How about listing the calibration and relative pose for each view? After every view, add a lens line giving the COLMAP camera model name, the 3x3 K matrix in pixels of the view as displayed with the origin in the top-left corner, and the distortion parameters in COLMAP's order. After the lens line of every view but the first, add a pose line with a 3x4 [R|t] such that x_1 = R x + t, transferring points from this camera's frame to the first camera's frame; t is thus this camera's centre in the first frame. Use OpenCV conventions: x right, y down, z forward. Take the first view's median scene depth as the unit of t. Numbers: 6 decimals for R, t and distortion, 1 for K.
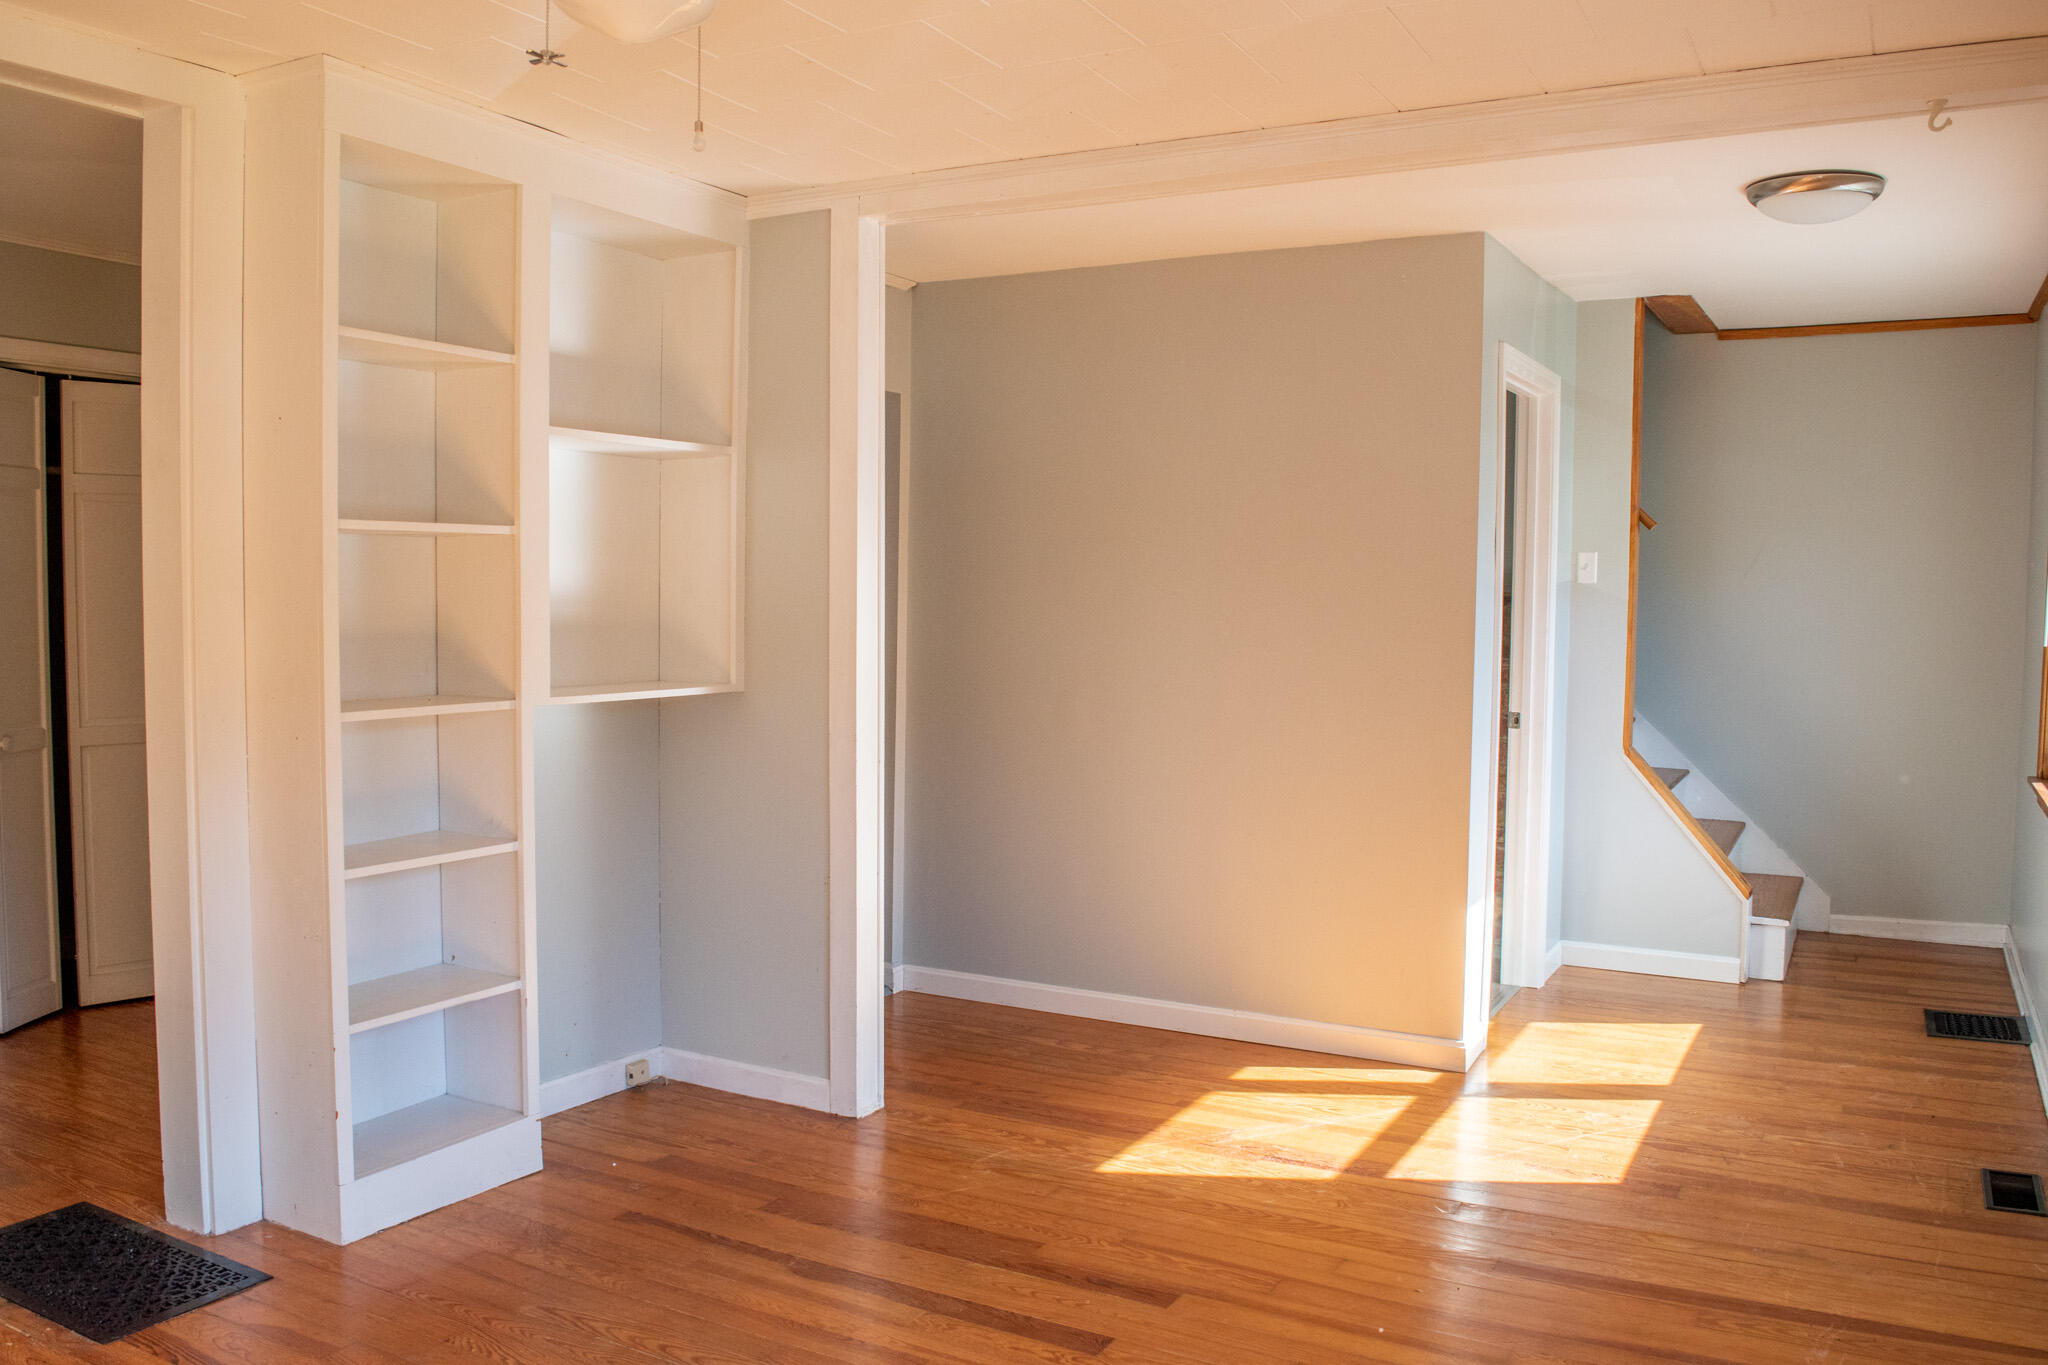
lens RADIAL K [[1592.4, 0, 1024.0], [0, 1592.4, 682.5], [0, 0, 1]] dist [-0.086067, -0.000901]
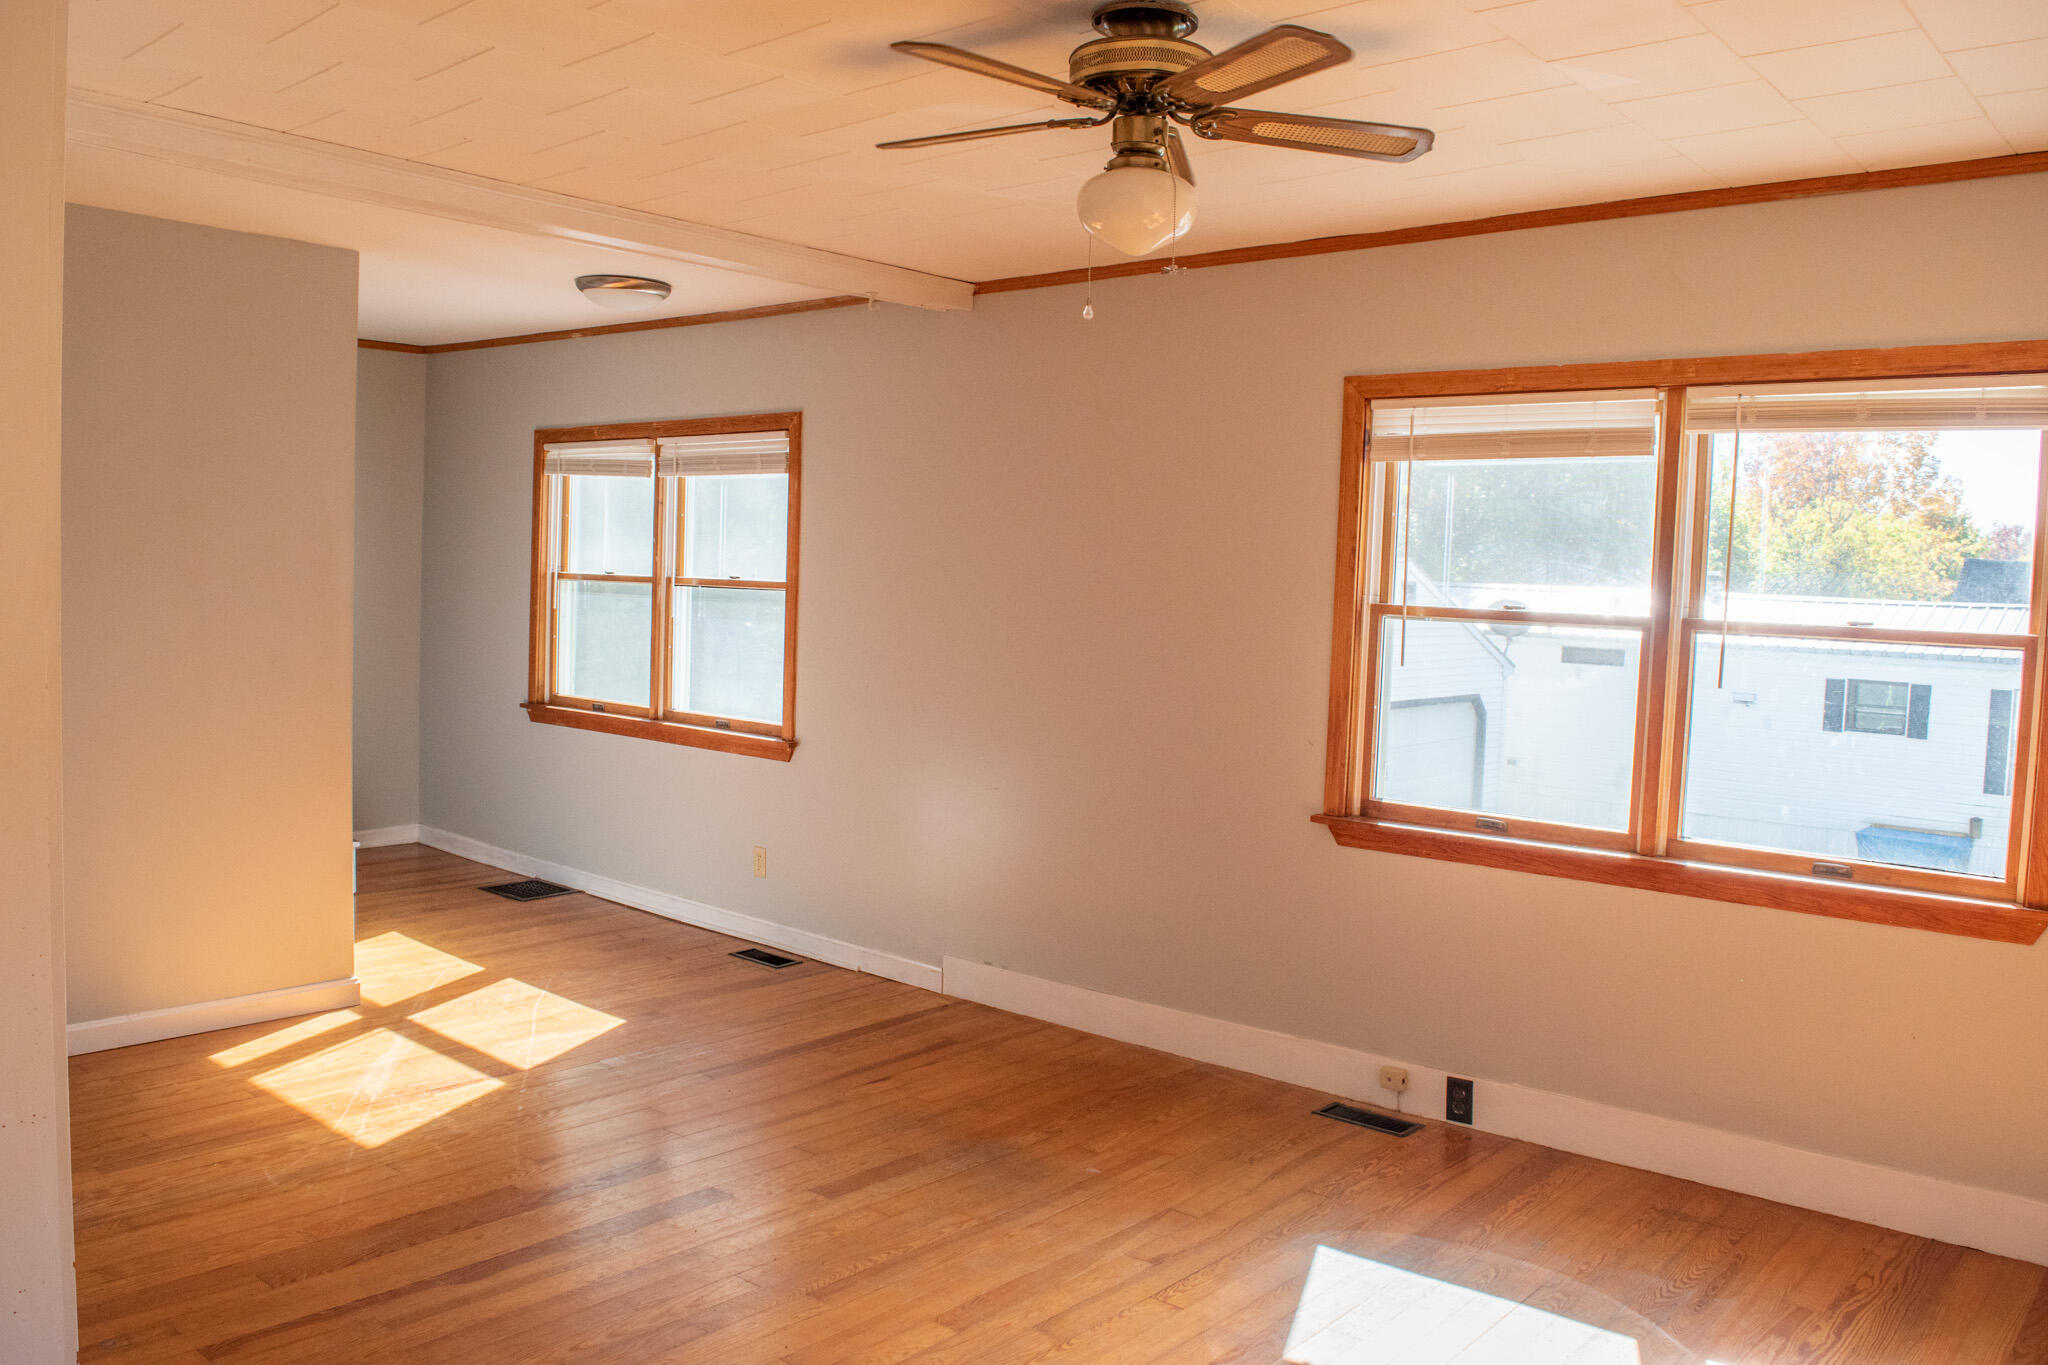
lens RADIAL K [[1592.4, 0, 1024.0], [0, 1592.4, 682.5], [0, 0, 1]] dist [-0.086067, -0.000901]
pose [[0.198670, -0.067278, 0.977754, -0.809274], [0.022539, 0.997691, 0.064070, -0.049273], [-0.979807, 0.009309, 0.199728, 0.355013]]
